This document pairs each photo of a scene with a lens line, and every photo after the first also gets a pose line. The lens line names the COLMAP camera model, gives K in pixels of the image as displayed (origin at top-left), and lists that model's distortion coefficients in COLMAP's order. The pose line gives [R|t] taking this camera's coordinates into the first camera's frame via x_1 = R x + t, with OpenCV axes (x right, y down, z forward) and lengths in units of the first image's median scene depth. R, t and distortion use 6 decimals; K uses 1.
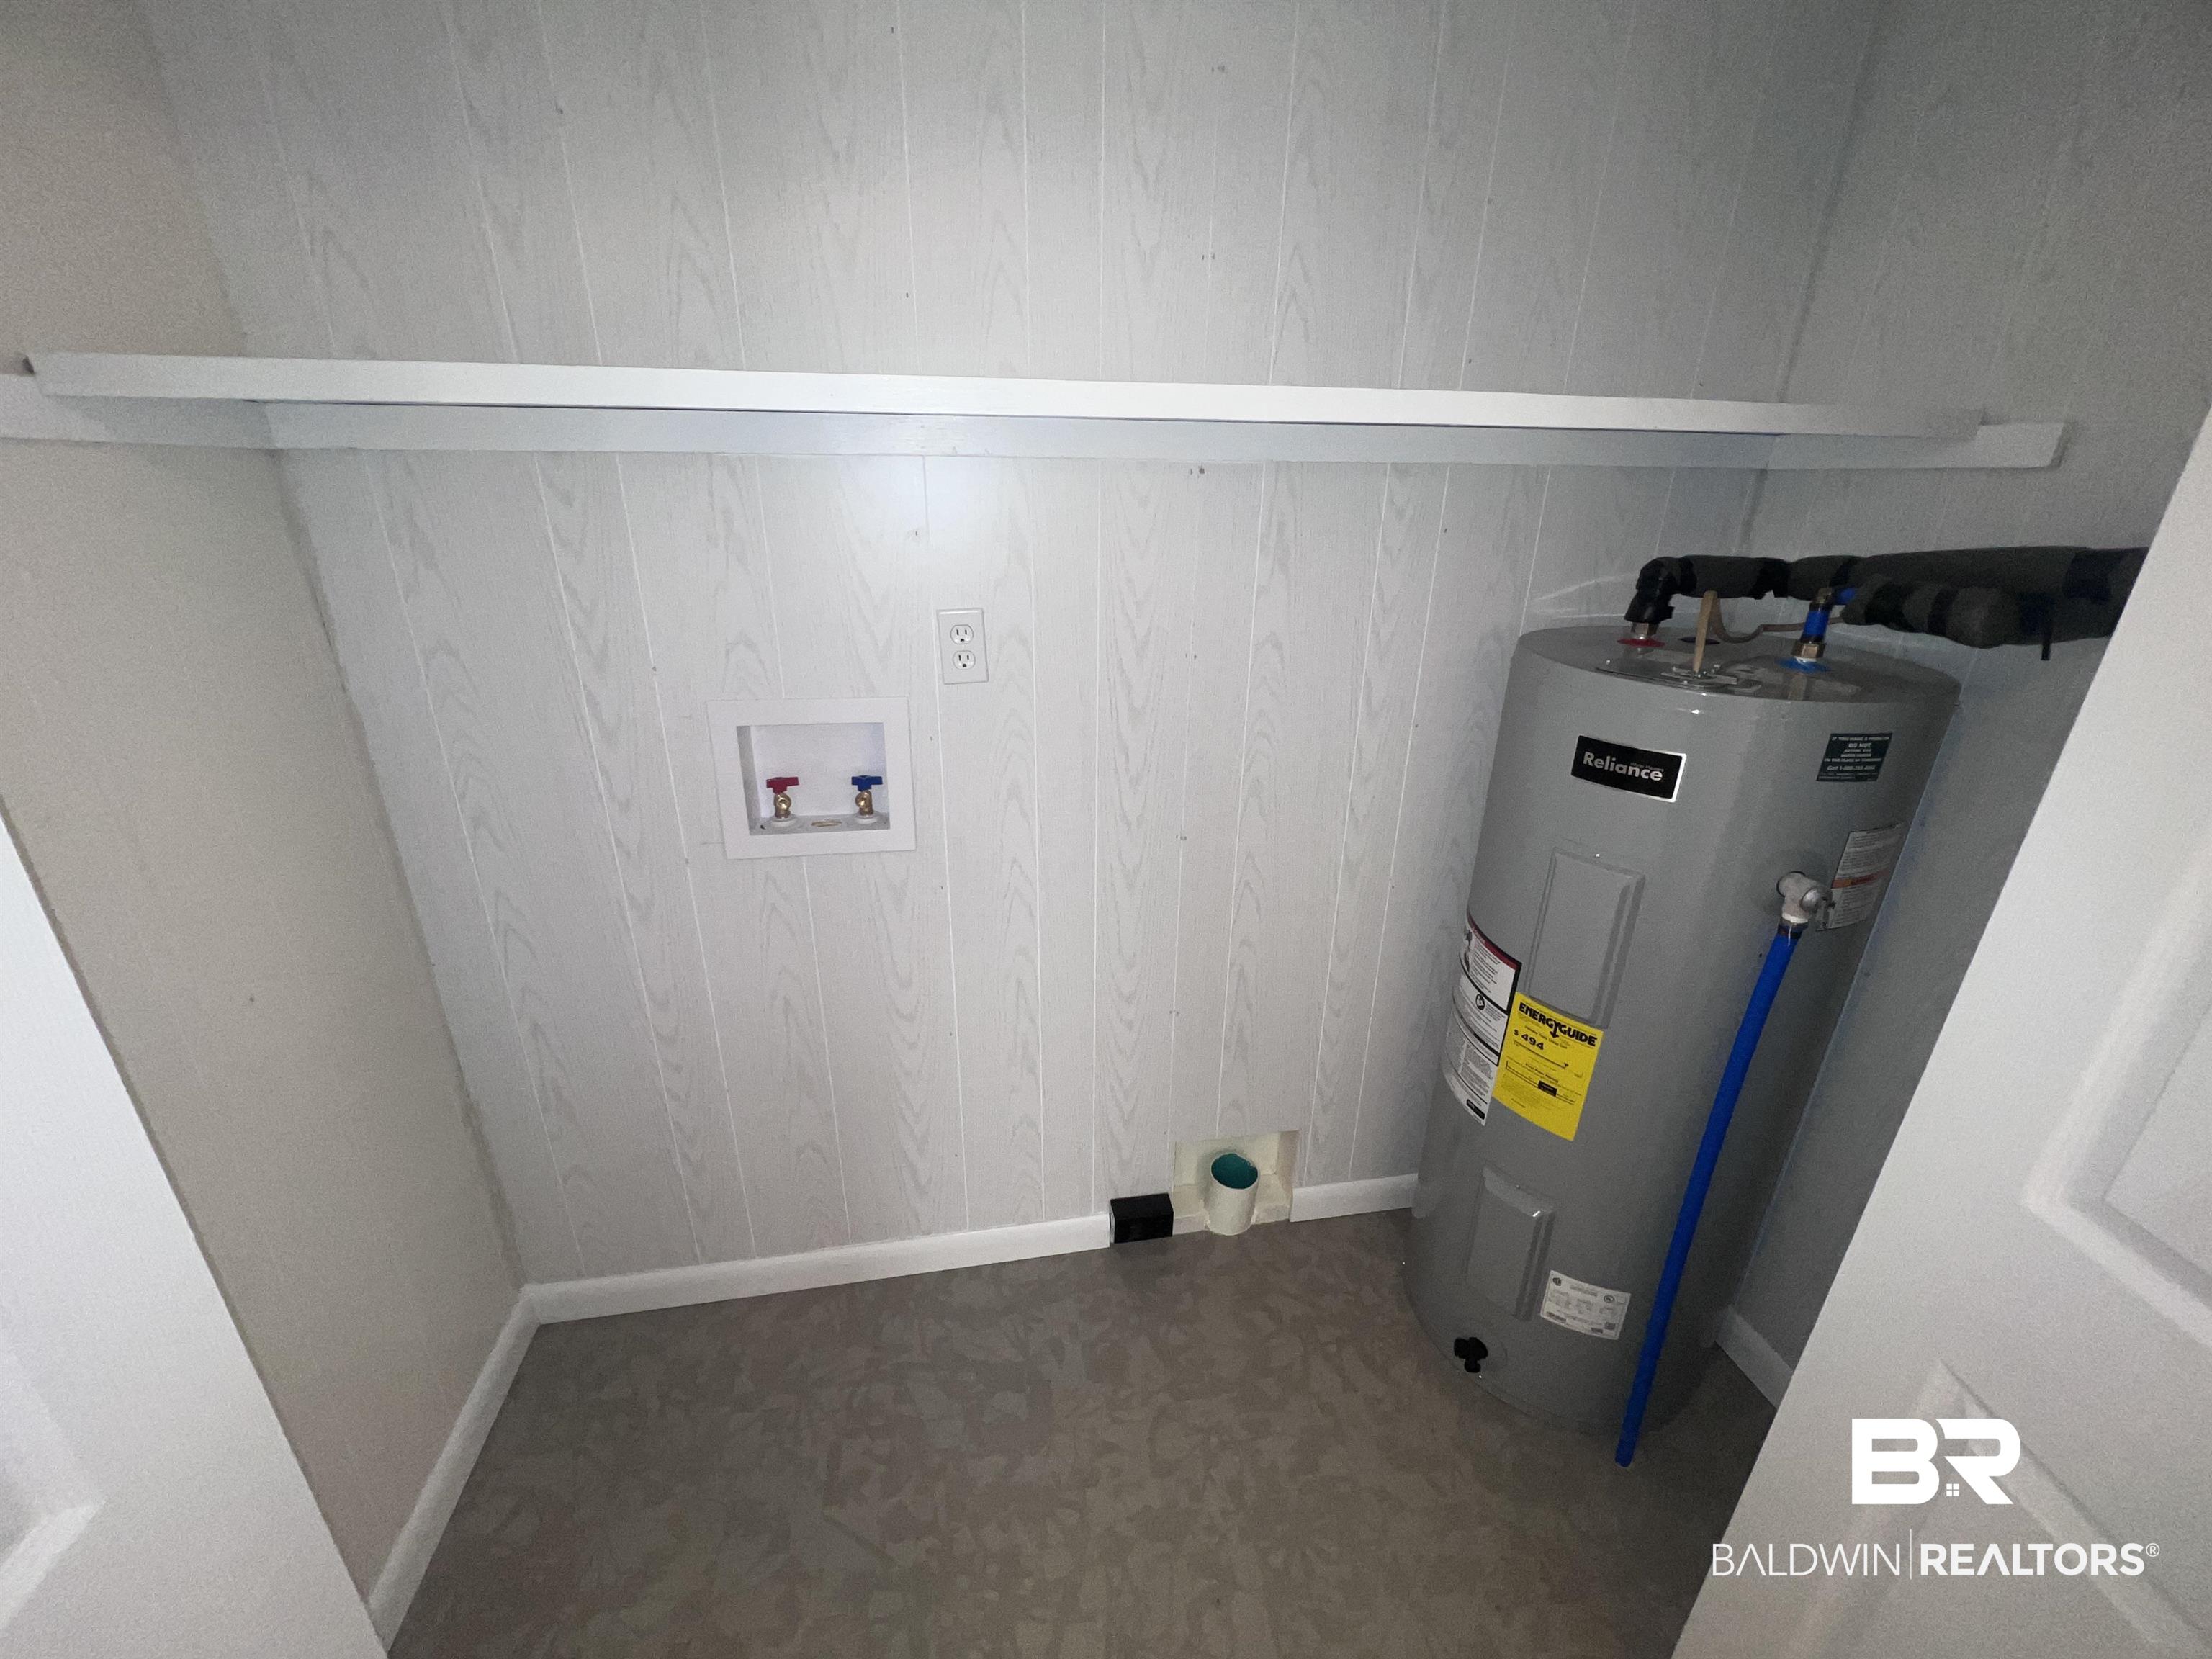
lens RADIAL K [[890.6, 0, 1105.6], [0, 890.6, 825.4], [0, 0, 1]] dist [-0.002277, 0.000127]
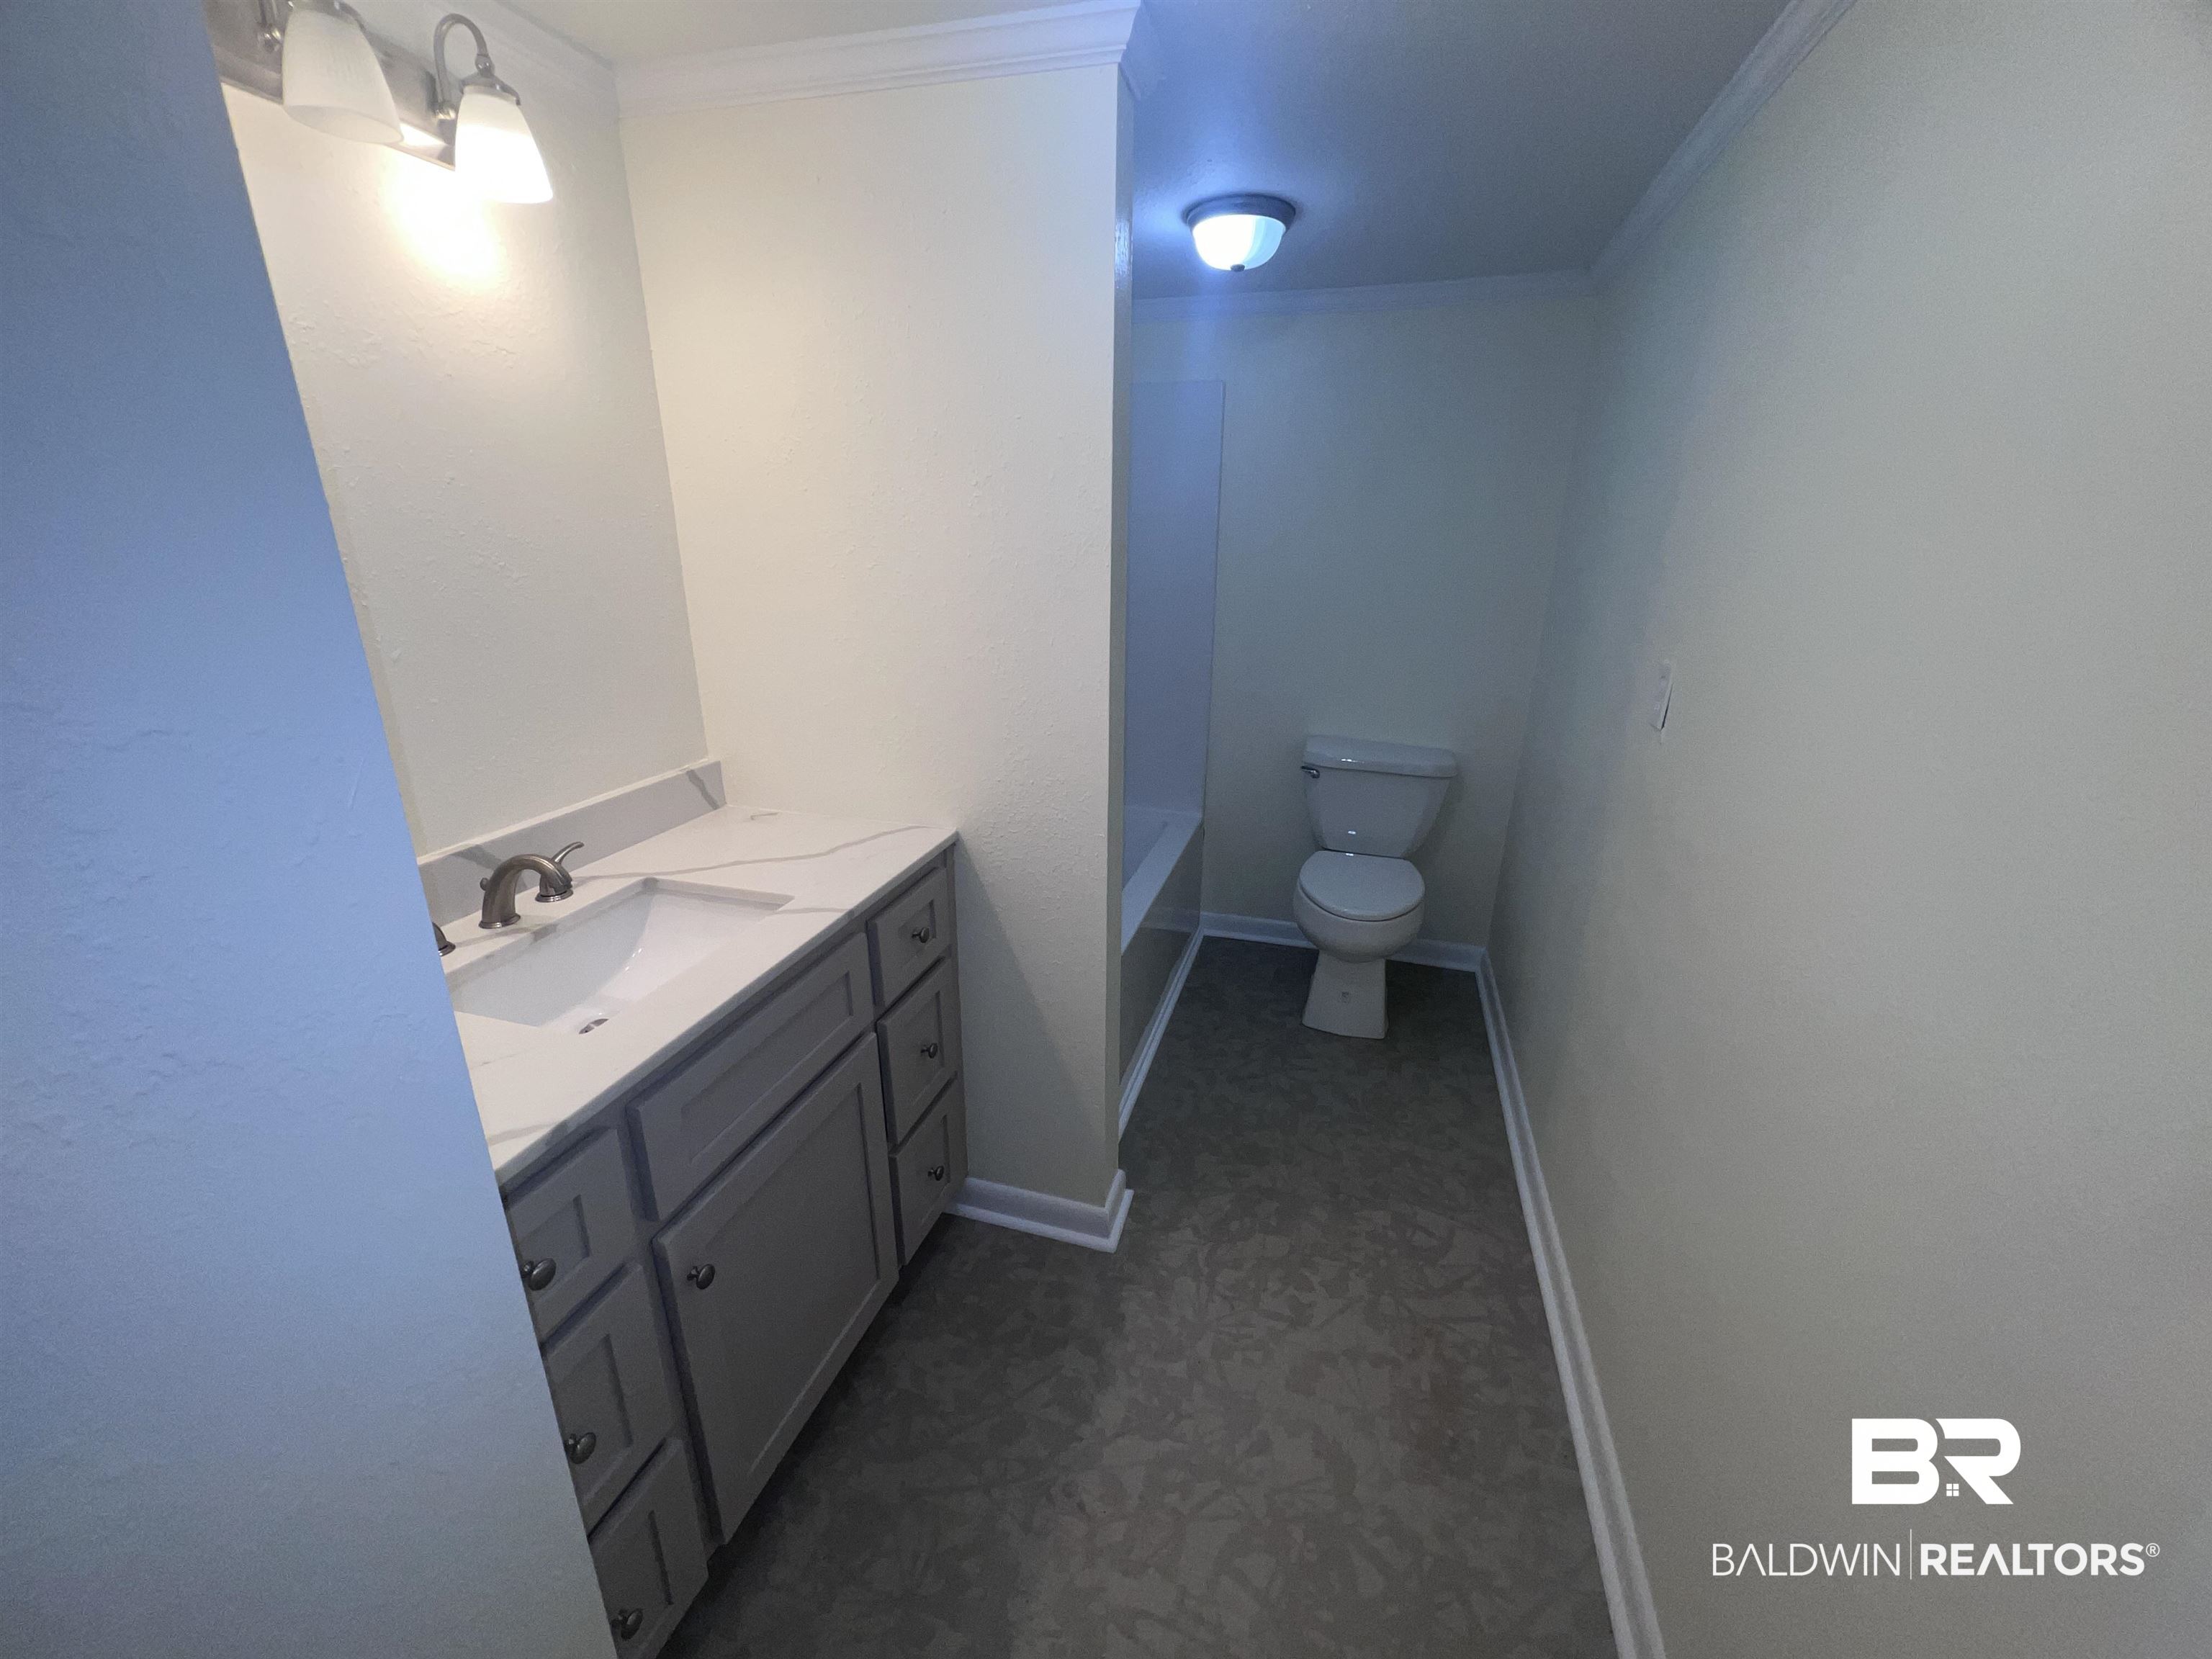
lens RADIAL K [[890.6, 0, 1102.7], [0, 890.6, 826.4], [0, 0, 1]] dist [-0.002277, 0.000127]
pose [[0.444051, -0.305294, 0.842386, -1.308445], [0.329960, 0.929808, 0.163044, -0.196817], [-0.833034, 0.205554, 0.513617, 0.459705]]
